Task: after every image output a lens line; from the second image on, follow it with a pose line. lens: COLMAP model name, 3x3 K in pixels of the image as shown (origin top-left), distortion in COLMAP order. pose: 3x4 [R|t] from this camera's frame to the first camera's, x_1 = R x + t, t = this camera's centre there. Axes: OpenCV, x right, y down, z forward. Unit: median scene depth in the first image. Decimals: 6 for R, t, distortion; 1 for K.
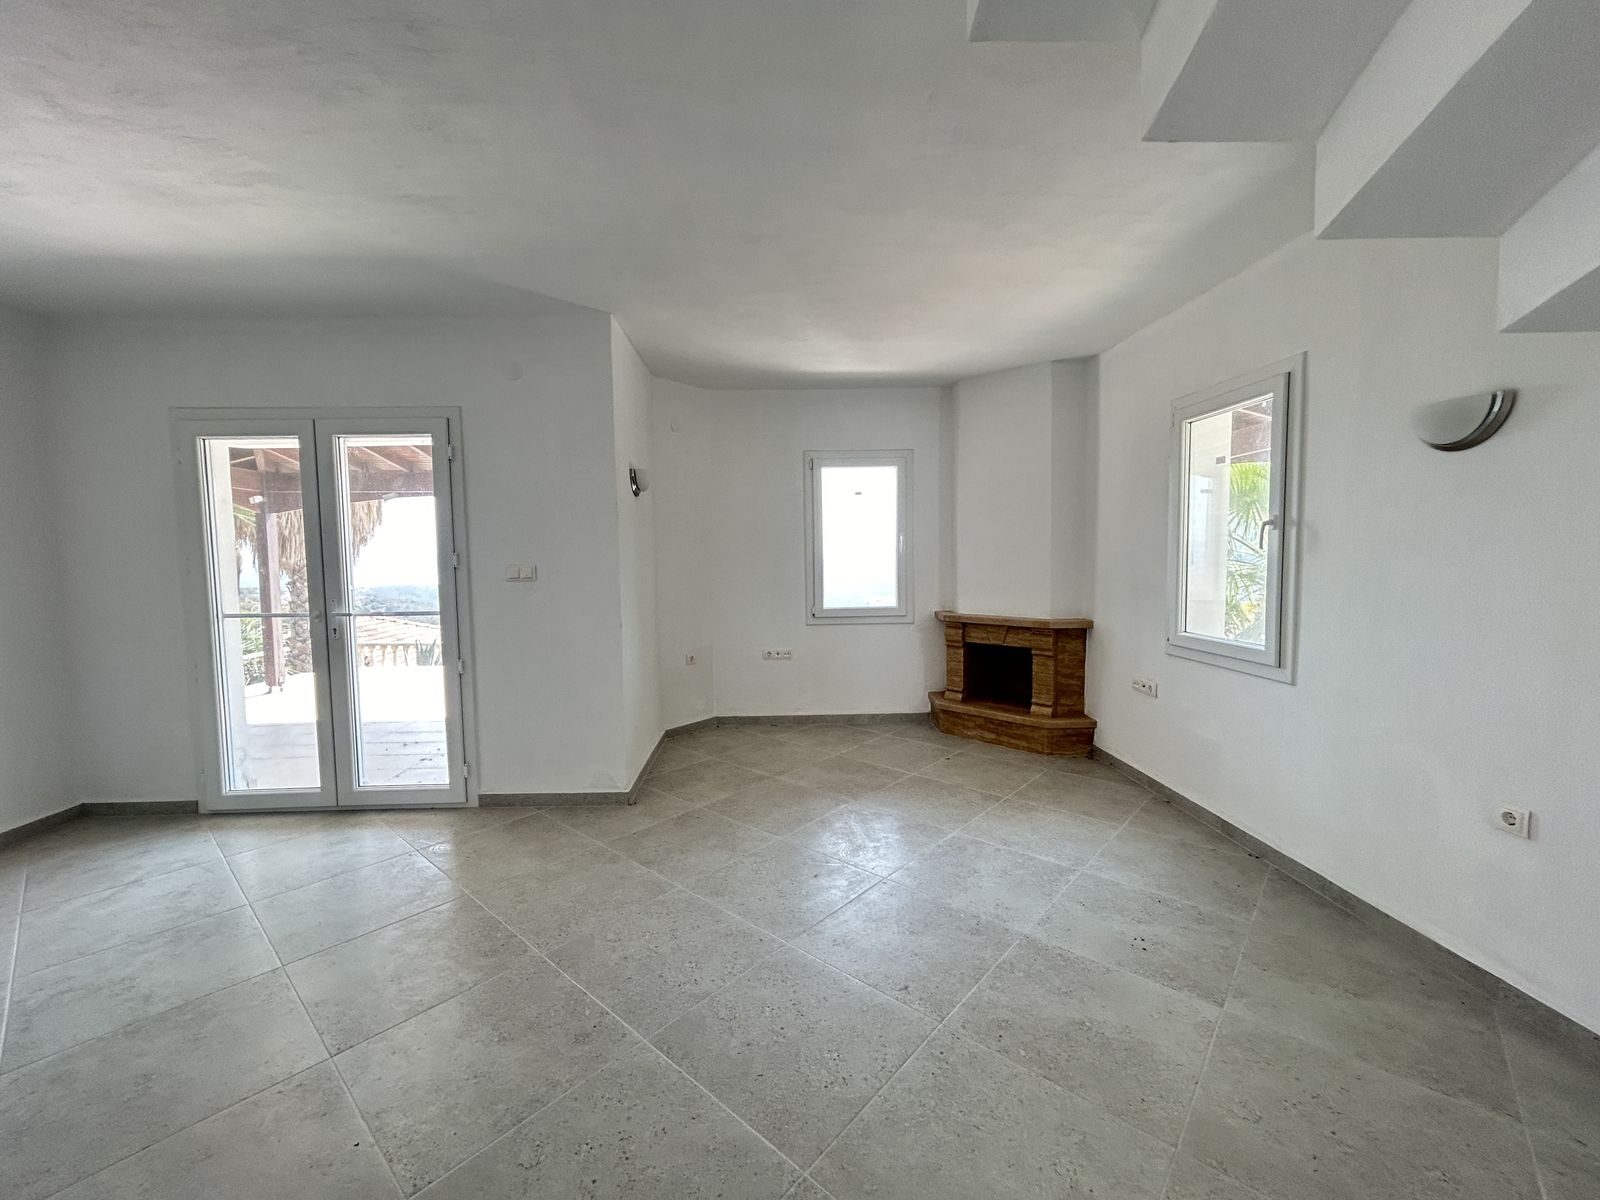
lens RADIAL K [[641.6, 0, 800.9], [0, 641.6, 597.2], [0, 0, 1]] dist [0.000574, 0.001306]
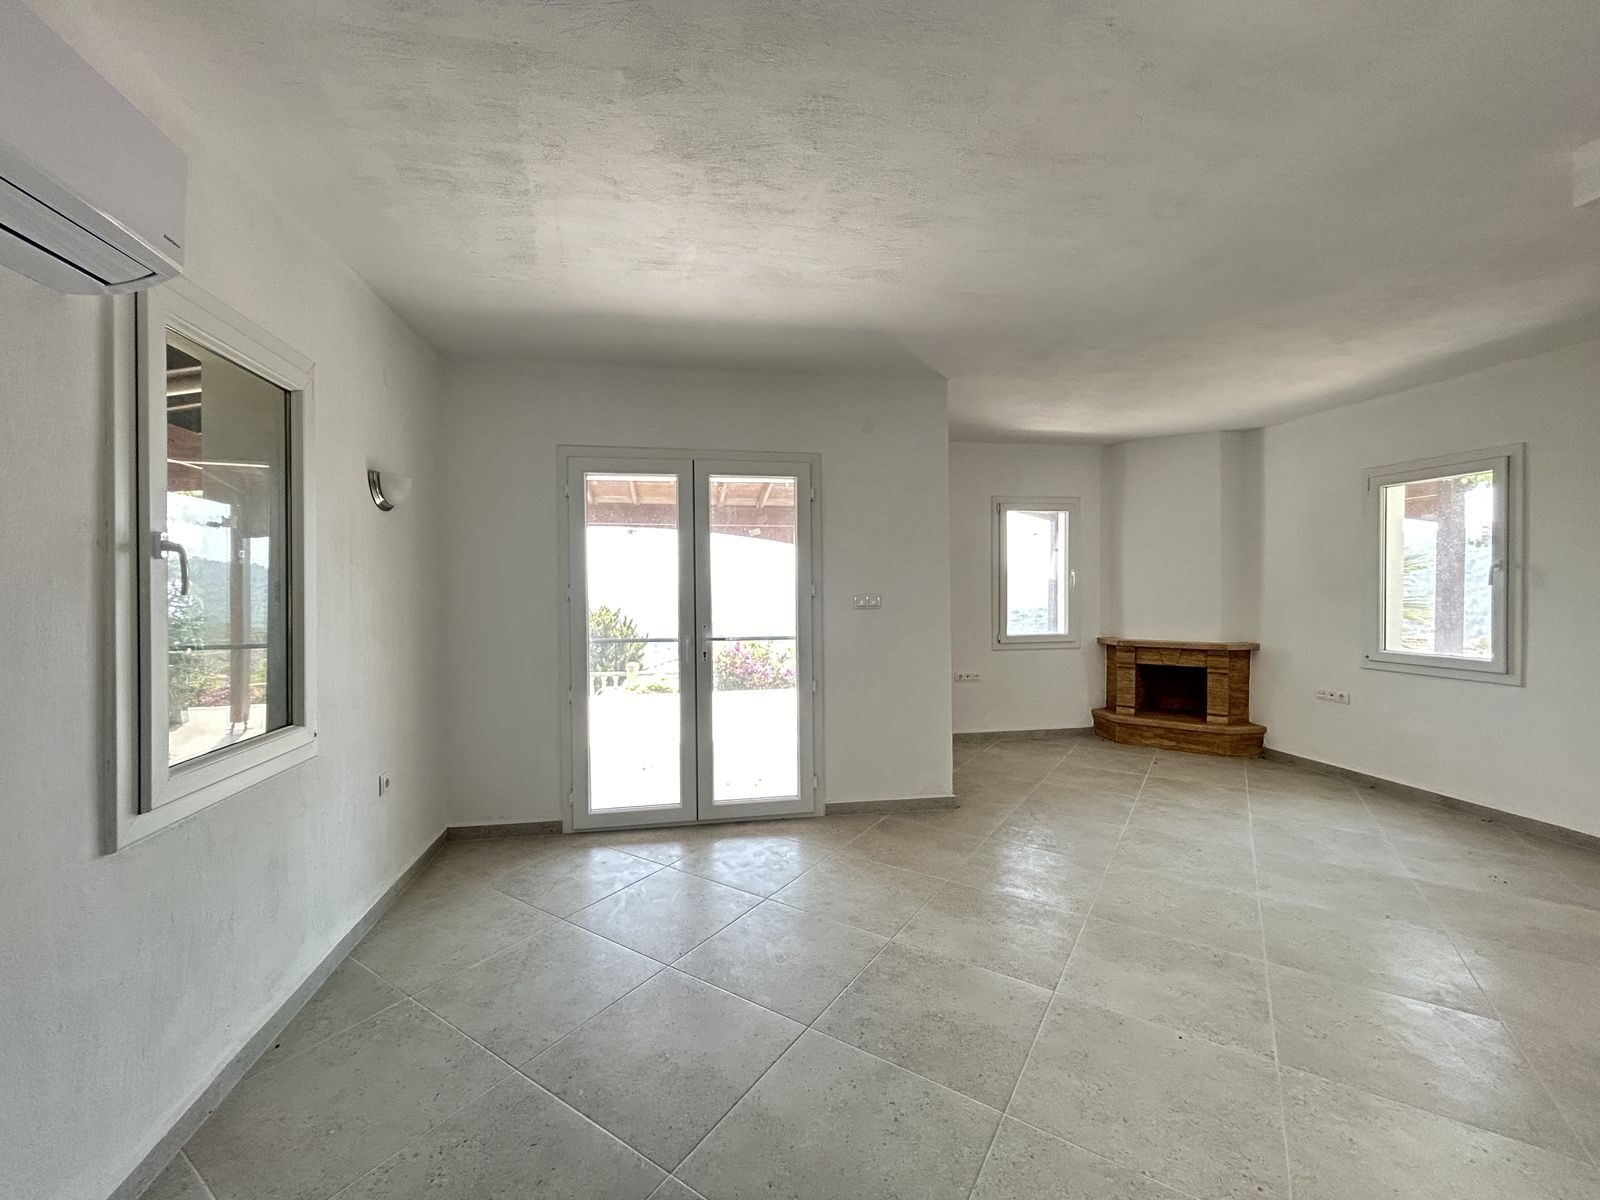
lens RADIAL K [[641.6, 0, 793.0], [0, 641.6, 599.7], [0, 0, 1]] dist [0.000574, 0.001306]
pose [[0.989316, 0.005184, 0.145695, -0.612467], [0.002015, 0.998786, -0.049221, 0.011774], [-0.145773, 0.048989, 0.988104, -0.074775]]
